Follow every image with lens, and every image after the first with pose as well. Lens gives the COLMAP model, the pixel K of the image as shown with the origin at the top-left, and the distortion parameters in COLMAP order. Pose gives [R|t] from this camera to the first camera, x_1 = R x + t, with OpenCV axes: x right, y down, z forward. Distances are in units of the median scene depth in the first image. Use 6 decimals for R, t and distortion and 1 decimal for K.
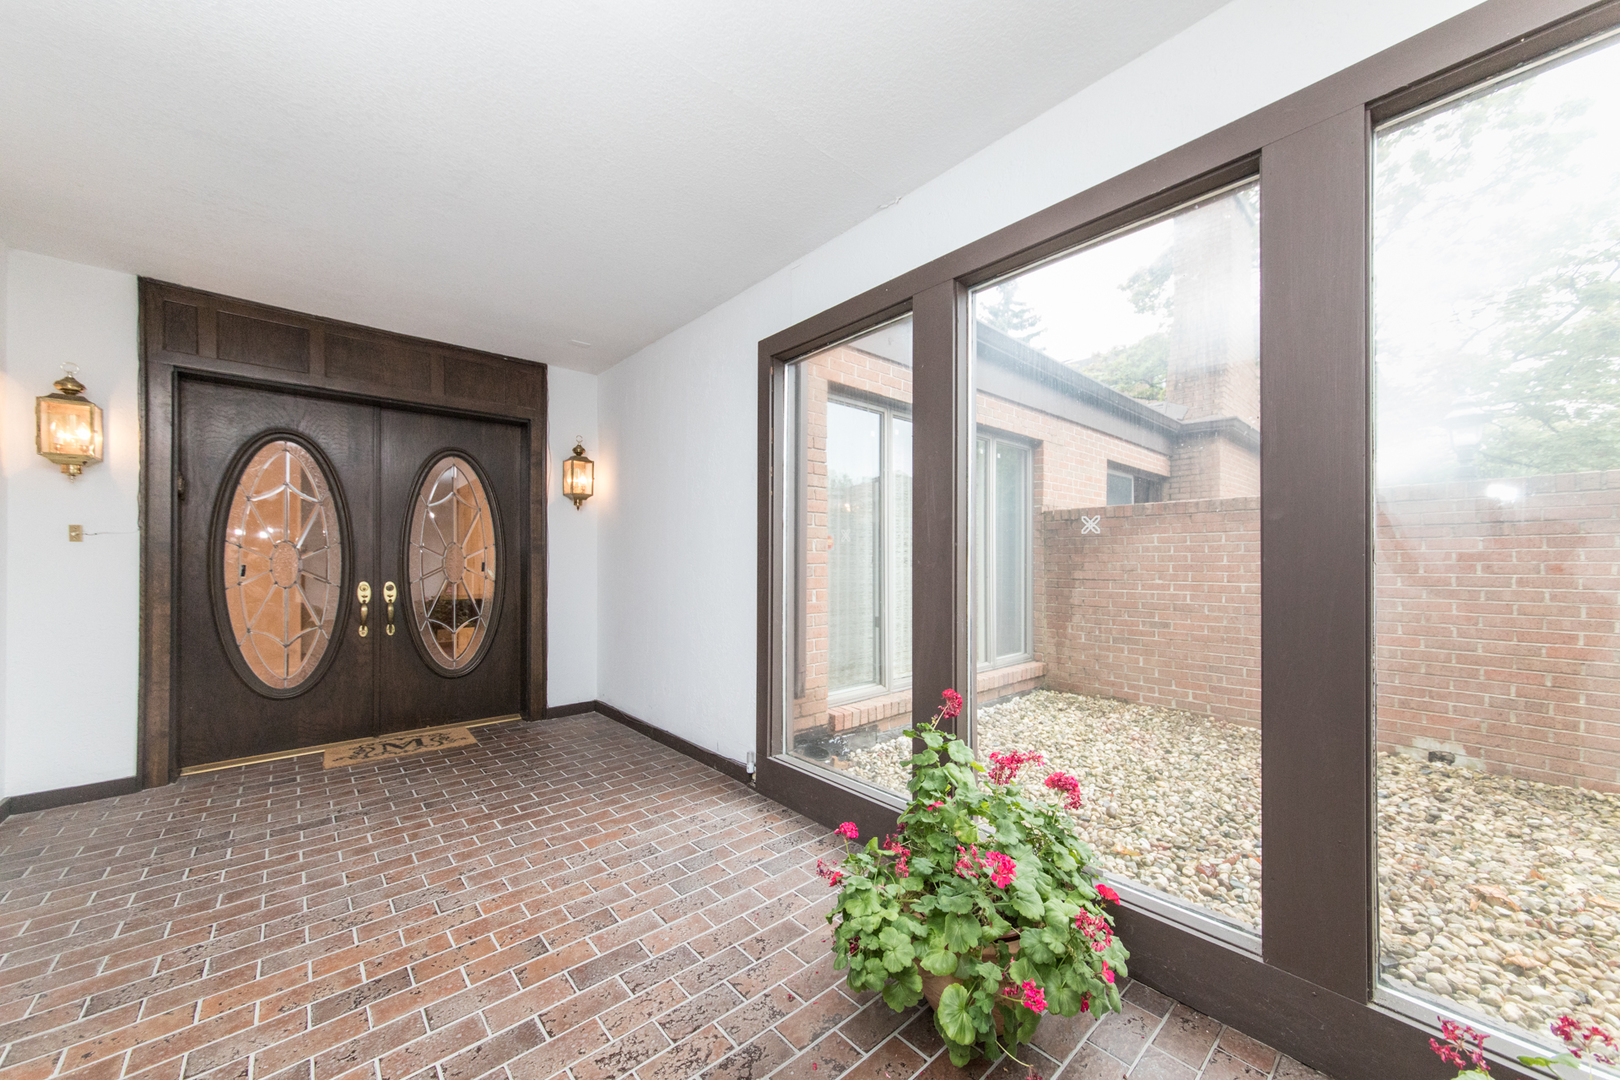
lens RADIAL K [[587.9, 0, 818.5], [0, 587.9, 550.7], [0, 0, 1]] dist [0.000200, 0.000009]
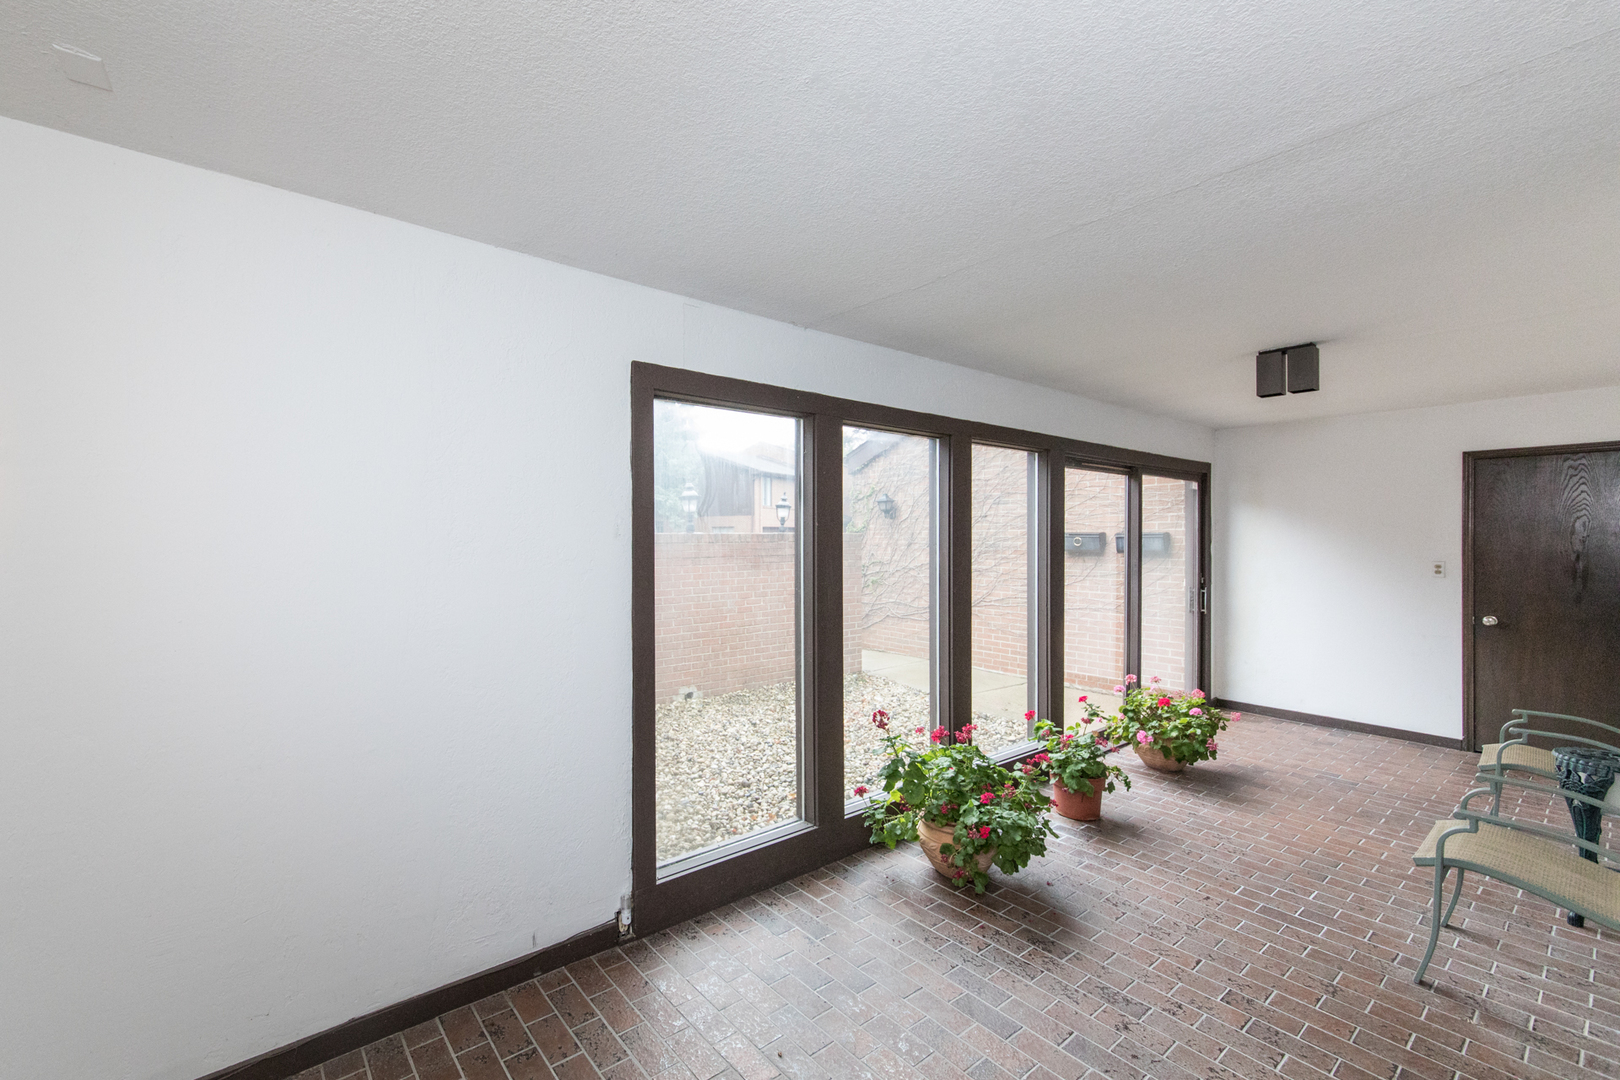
lens RADIAL K [[587.9, 0, 817.9], [0, 587.9, 546.9], [0, 0, 1]] dist [0.000200, 0.000009]
pose [[0.102475, 0.003991, 0.994728, -0.839209], [-0.007808, 0.999964, -0.003208, -0.107572], [-0.994705, -0.007439, 0.102503, 0.668714]]
